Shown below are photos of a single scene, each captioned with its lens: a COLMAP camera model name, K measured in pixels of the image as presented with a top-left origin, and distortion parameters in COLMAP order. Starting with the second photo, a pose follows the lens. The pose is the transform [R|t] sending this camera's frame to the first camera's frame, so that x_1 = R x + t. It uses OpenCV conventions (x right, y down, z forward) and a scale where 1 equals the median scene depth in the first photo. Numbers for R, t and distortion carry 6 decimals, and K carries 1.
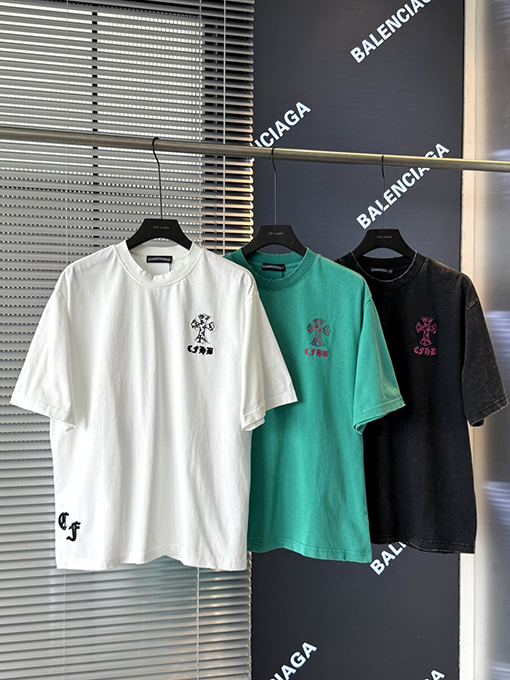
lens RADIAL K [[800.8, 0, 253.5], [0, 800.8, 336.7], [0, 0, 1]] dist [0.036663, 0.000000]
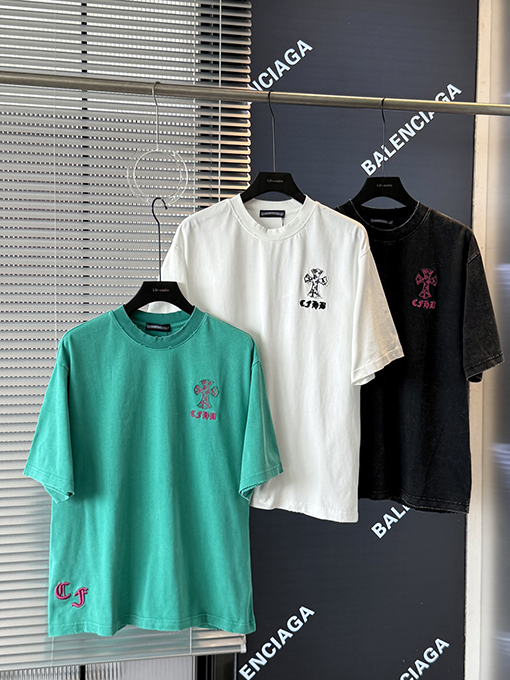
lens RADIAL K [[948.7, 0, 260.2], [0, 948.7, 338.8], [0, 0, 1]] dist [0.053545, 0.000000]
pose [[0.999809, 0.006161, -0.018536, 0.033732], [-0.005436, 0.999226, 0.038951, 0.015217], [0.018762, -0.038843, 0.999069, -0.135957]]
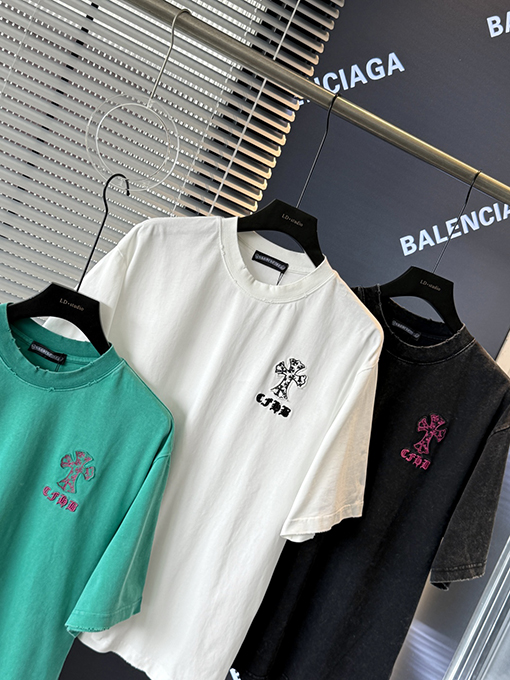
lens RADIAL K [[765.4, 0, 261.0], [0, 765.4, 342.3], [0, 0, 1]] dist [0.048960, 0.000000]
pose [[0.918136, 0.393073, 0.050196, 0.015610], [-0.395758, 0.915978, 0.066025, -0.059670], [-0.020026, -0.080485, 0.996555, 0.317830]]
